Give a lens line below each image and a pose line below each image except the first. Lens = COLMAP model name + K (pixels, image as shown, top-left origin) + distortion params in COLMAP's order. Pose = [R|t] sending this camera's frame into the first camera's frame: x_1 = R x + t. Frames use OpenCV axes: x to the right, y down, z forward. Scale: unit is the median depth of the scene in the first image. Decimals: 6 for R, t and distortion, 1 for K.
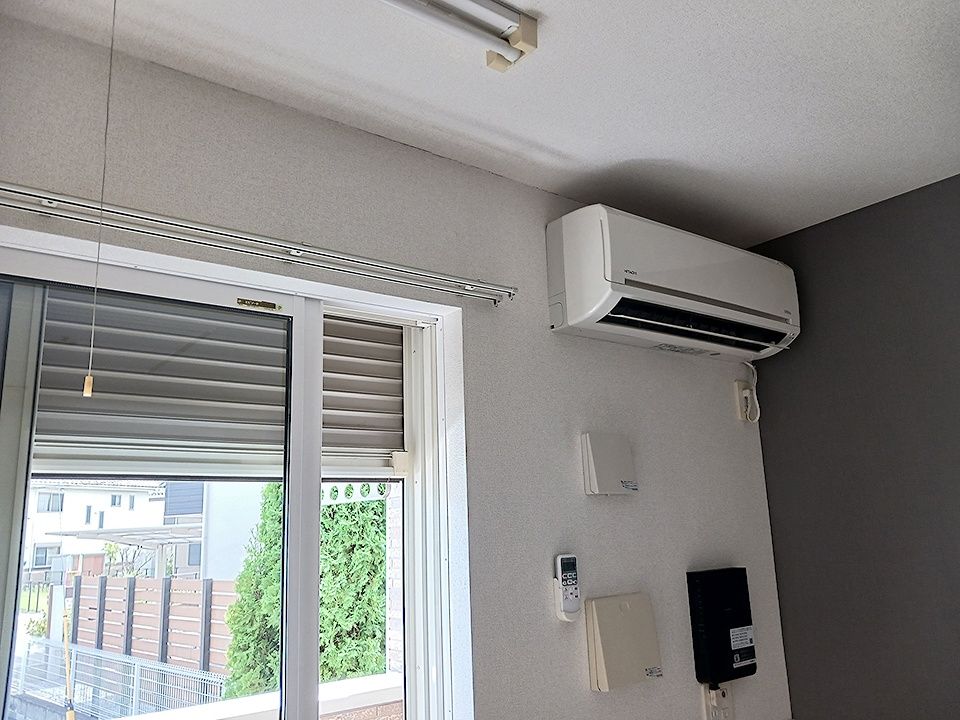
lens RADIAL K [[755.4, 0, 480.0], [0, 755.4, 360.0], [0, 0, 1]] dist [0.027390, -0.006936]
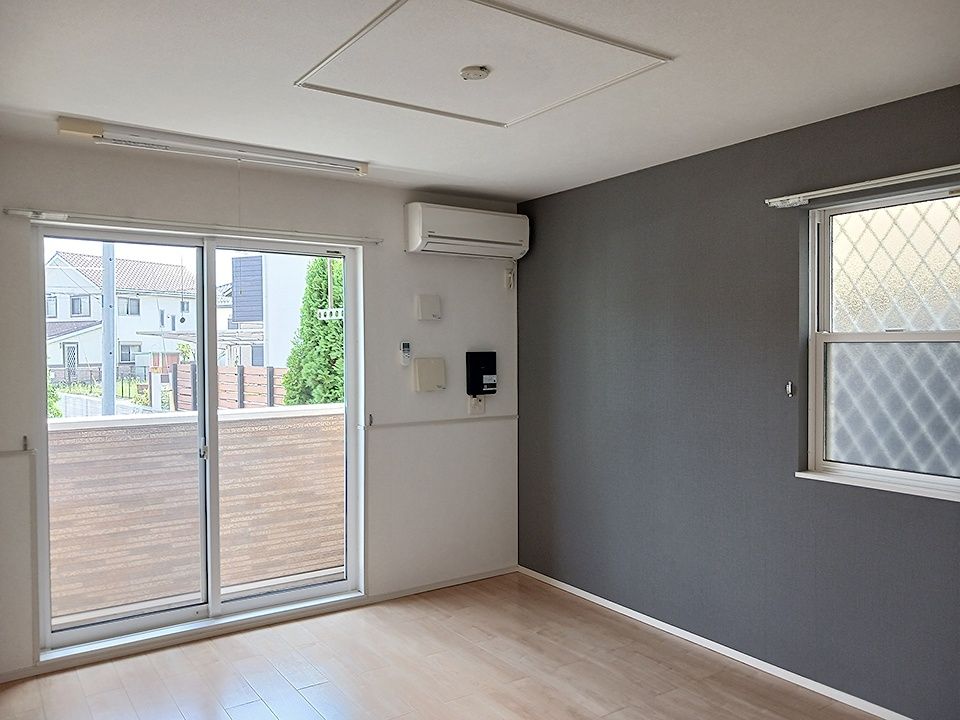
lens RADIAL K [[755.4, 0, 480.0], [0, 755.4, 360.0], [0, 0, 1]] dist [0.027390, -0.006936]
pose [[0.997512, 0.034037, -0.061733, 0.437886], [-0.018296, 0.970703, 0.239583, -0.255108], [0.068080, -0.237858, 0.968911, -1.248910]]
